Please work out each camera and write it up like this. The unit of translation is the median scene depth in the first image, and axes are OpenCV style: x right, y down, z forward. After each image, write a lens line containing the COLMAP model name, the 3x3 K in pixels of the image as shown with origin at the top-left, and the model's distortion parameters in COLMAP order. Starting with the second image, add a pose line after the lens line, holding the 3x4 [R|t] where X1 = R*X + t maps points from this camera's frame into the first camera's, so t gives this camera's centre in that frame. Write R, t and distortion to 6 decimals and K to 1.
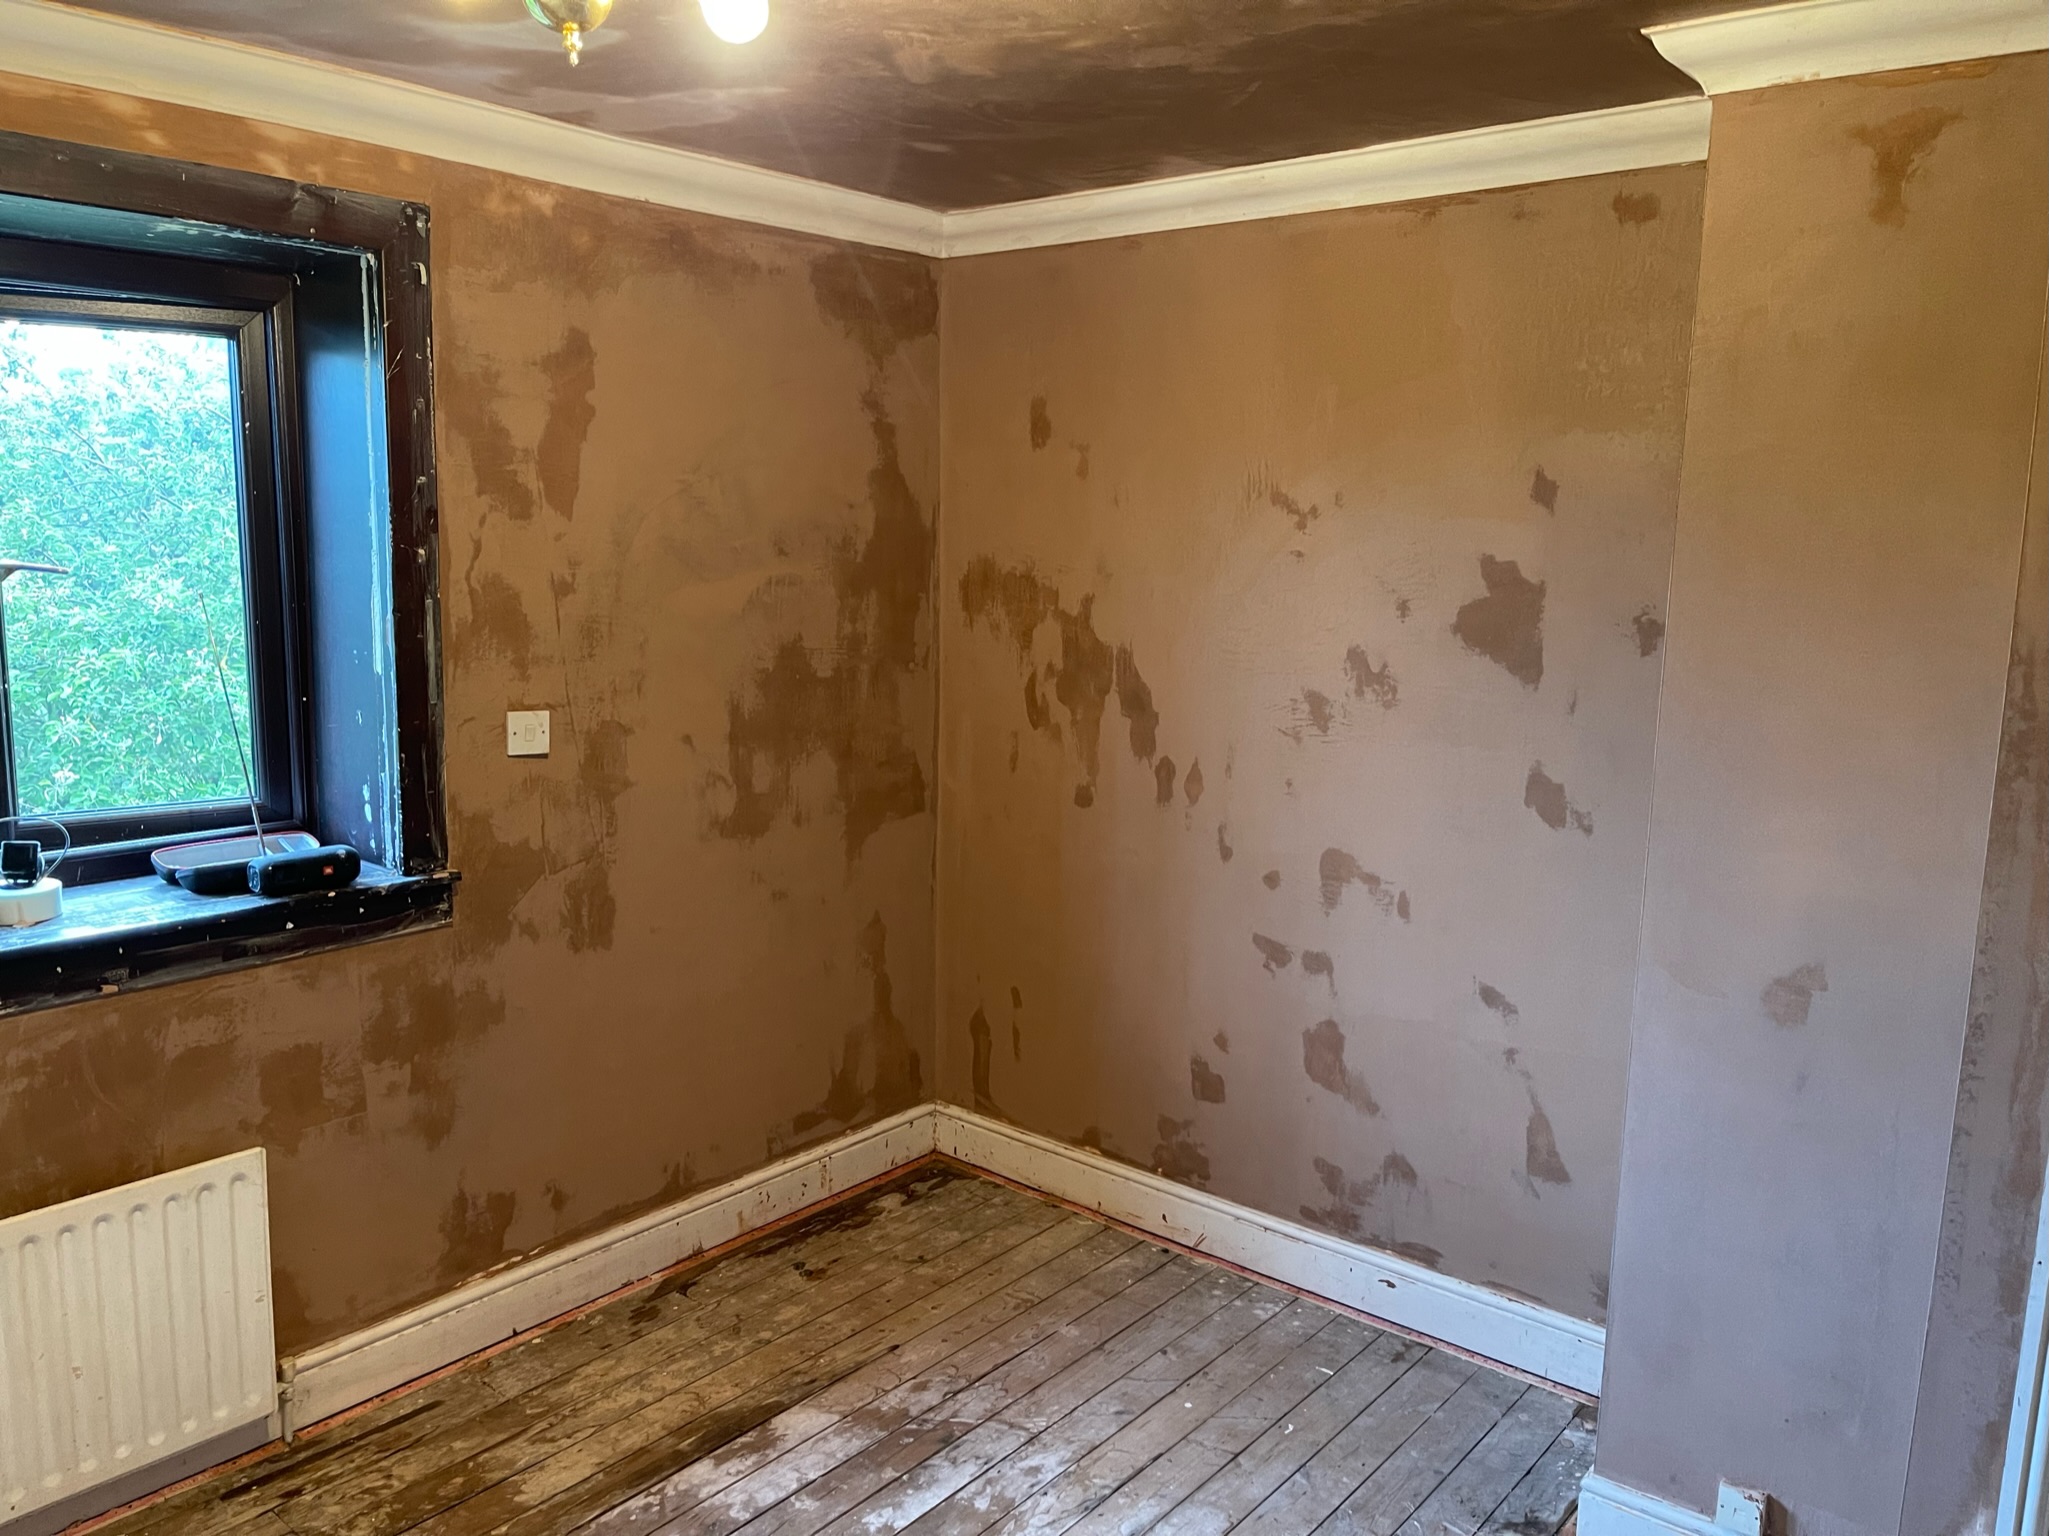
lens RADIAL K [[1538.8, 0, 1020.0], [0, 1538.8, 777.2], [0, 0, 1]] dist [0.058962, -0.073762]
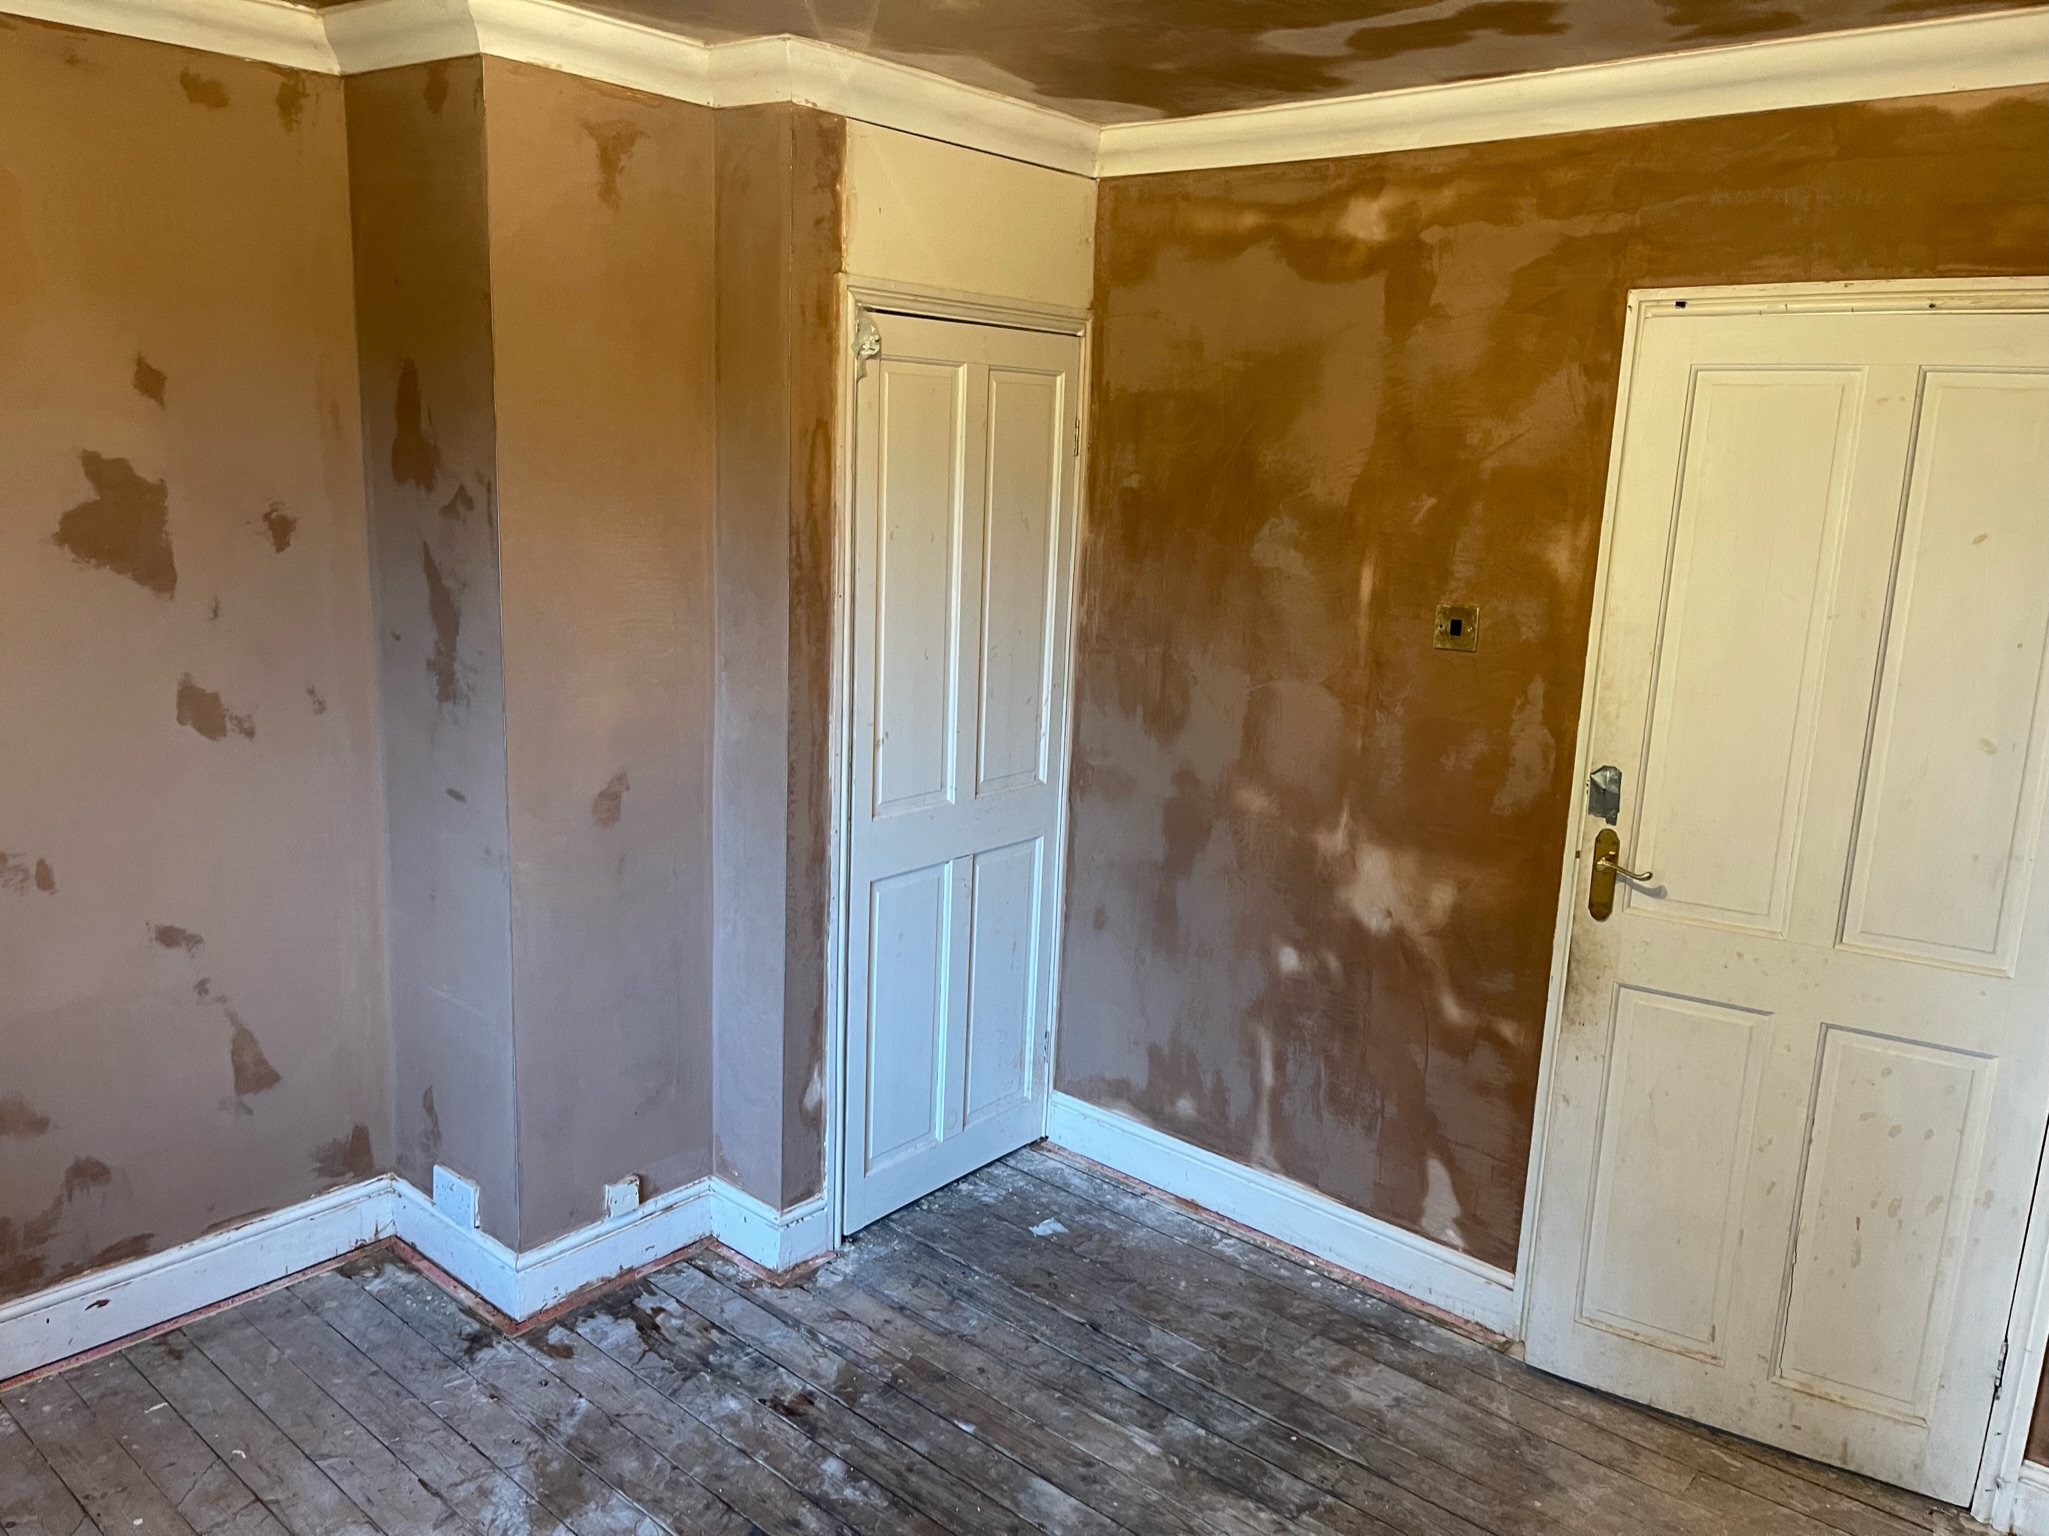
lens RADIAL K [[1538.8, 0, 1013.1], [0, 1538.8, 782.8], [0, 0, 1]] dist [0.058962, -0.073762]
pose [[0.029307, -0.229947, 0.972762, -0.591286], [0.122977, 0.966616, 0.224789, -0.098127], [-0.991977, 0.113040, 0.056607, 0.463296]]
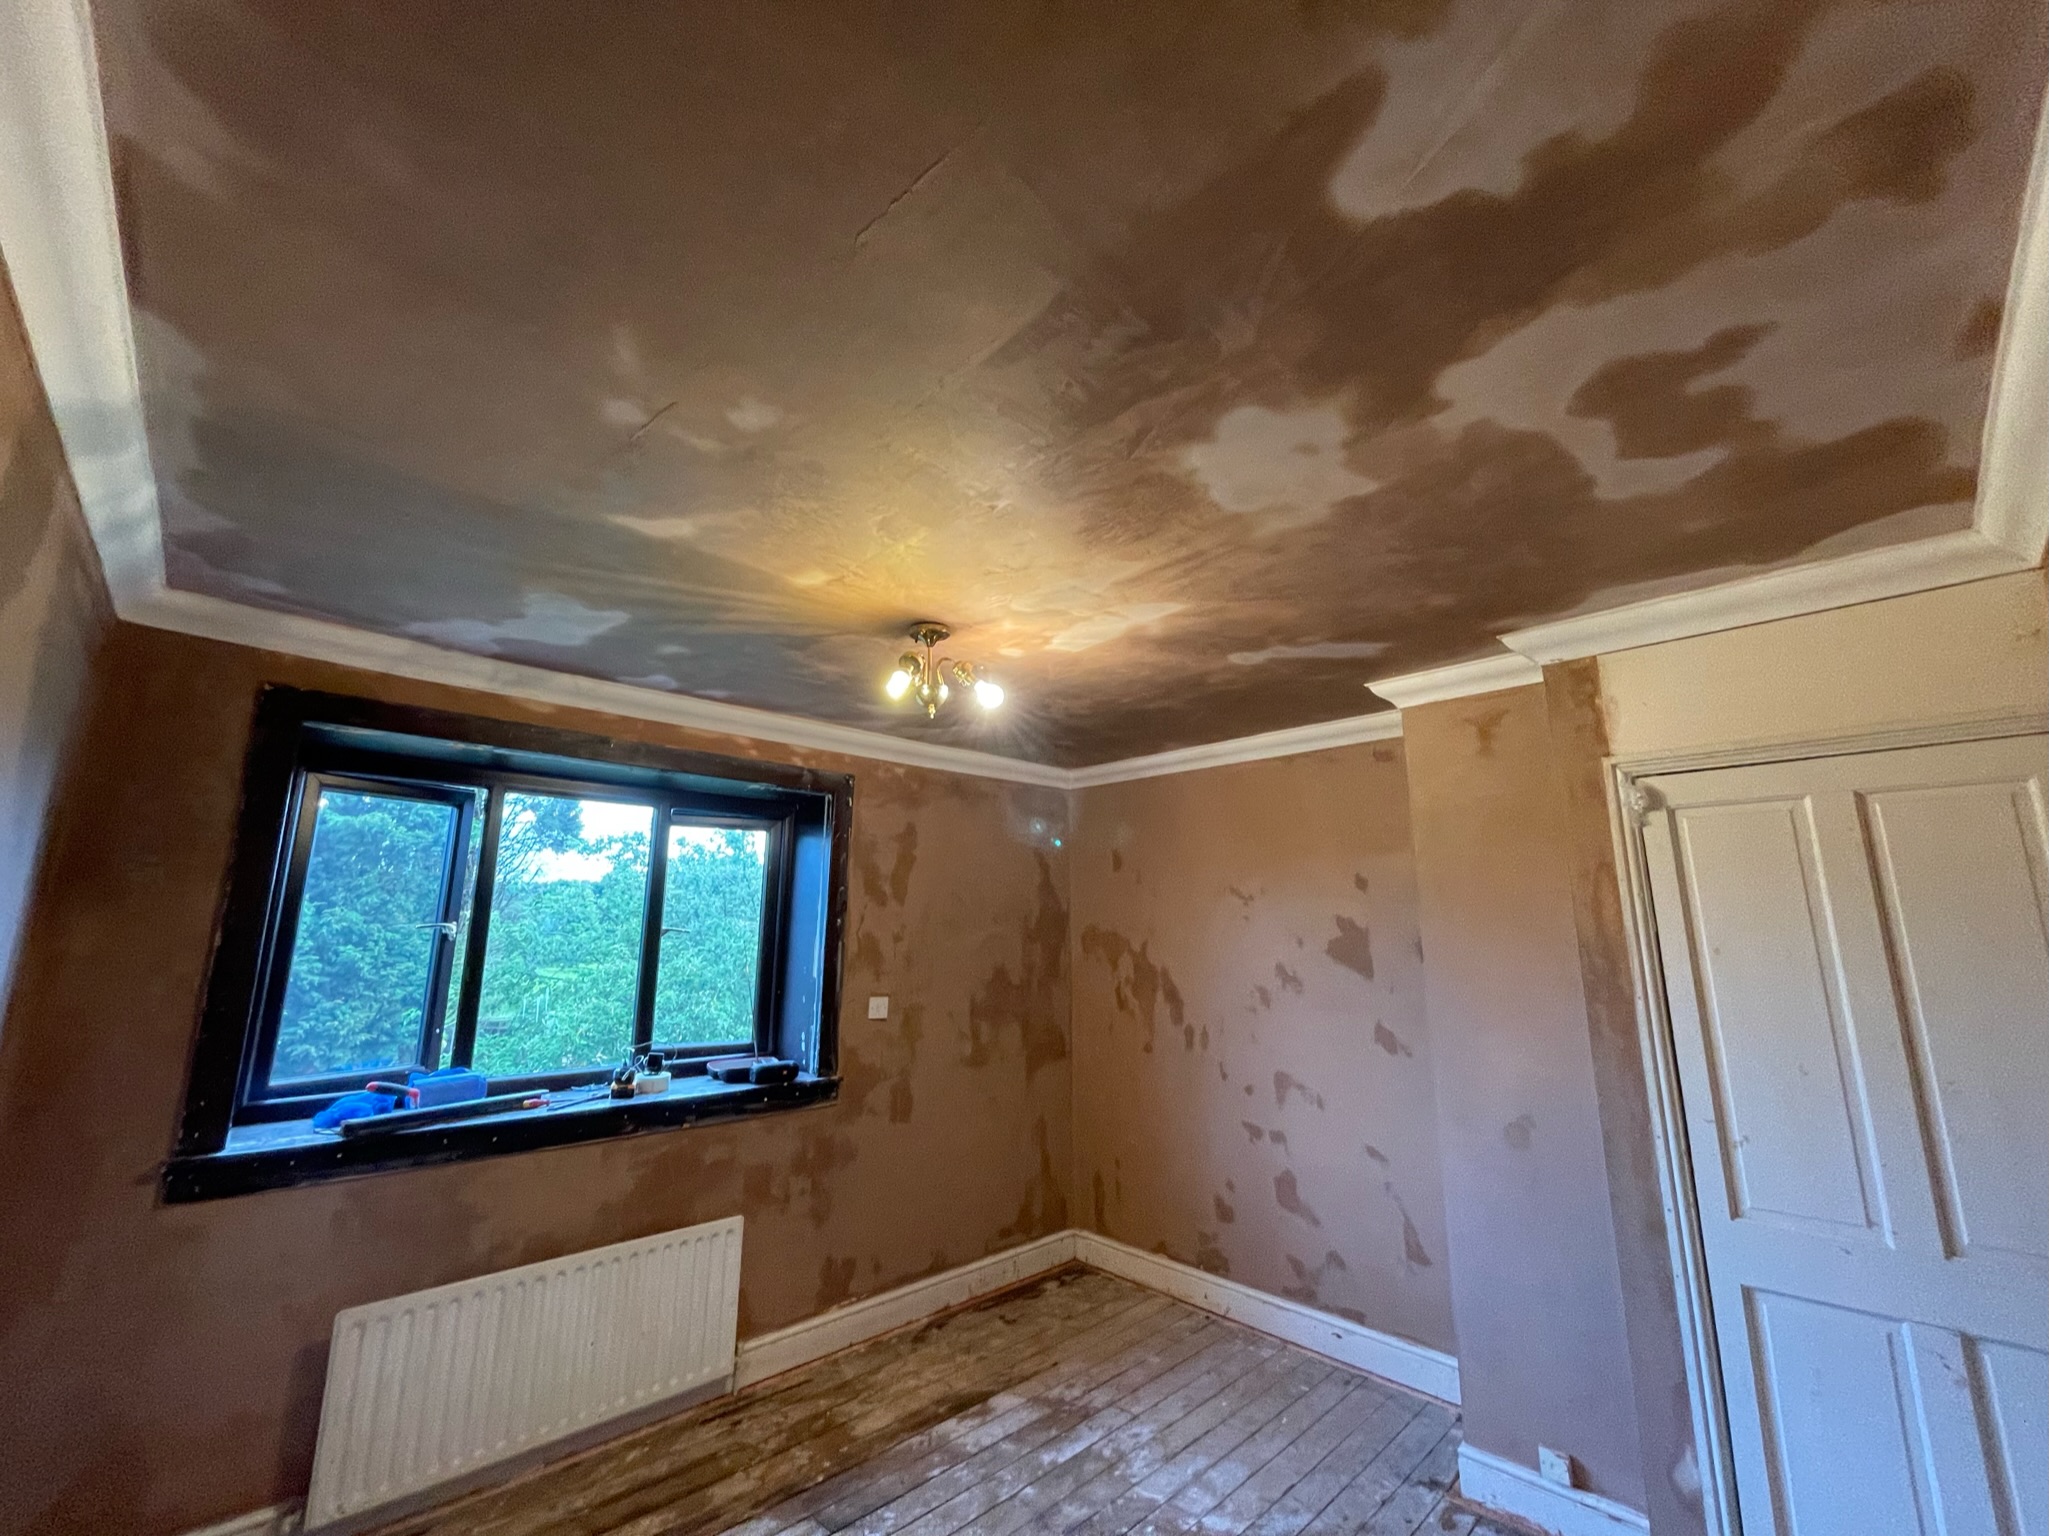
lens RADIAL K [[823.2, 0, 1015.4], [0, 823.2, 772.9], [0, 0, 1]] dist [-0.002460, 0.000044]
pose [[0.993168, -0.037050, -0.110653, 0.003922], [-0.003628, 0.937995, -0.346629, 0.061173], [0.116634, 0.344662, 0.931453, -0.136877]]
